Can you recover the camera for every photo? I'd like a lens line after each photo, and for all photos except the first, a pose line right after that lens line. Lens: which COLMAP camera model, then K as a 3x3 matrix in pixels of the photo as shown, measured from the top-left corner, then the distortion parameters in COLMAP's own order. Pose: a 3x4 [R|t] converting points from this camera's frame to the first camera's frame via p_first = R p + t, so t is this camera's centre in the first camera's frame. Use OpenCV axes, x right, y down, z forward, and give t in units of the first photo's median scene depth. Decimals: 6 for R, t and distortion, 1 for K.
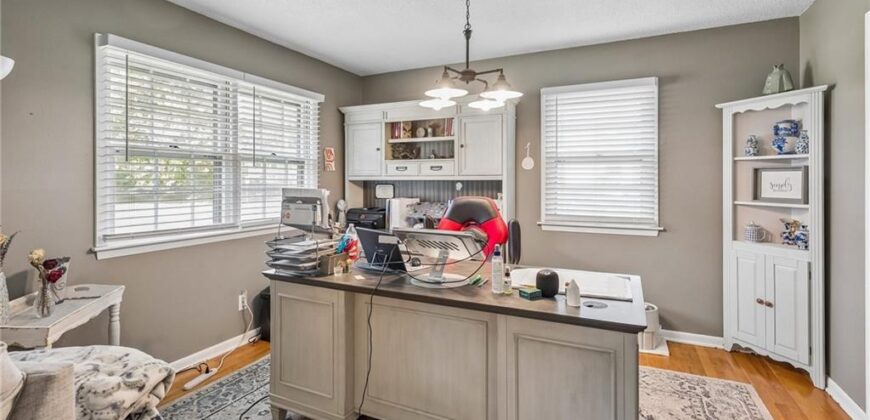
lens RADIAL K [[399.5, 0, 436.9], [0, 399.5, 180.5], [0, 0, 1]] dist [0.000738, 0.000022]
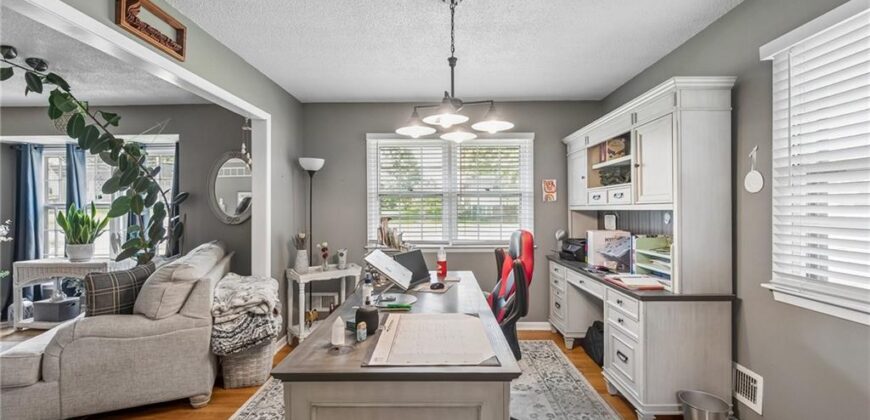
lens RADIAL K [[360.0, 0, 434.1], [0, 360.0, 205.6], [0, 0, 1]] dist [-0.000291, -0.000074]
pose [[0.418701, -0.010835, -0.908060, 0.494315], [0.003882, 0.999941, -0.010141, -0.003960], [0.908116, 0.000721, 0.418718, 0.338199]]
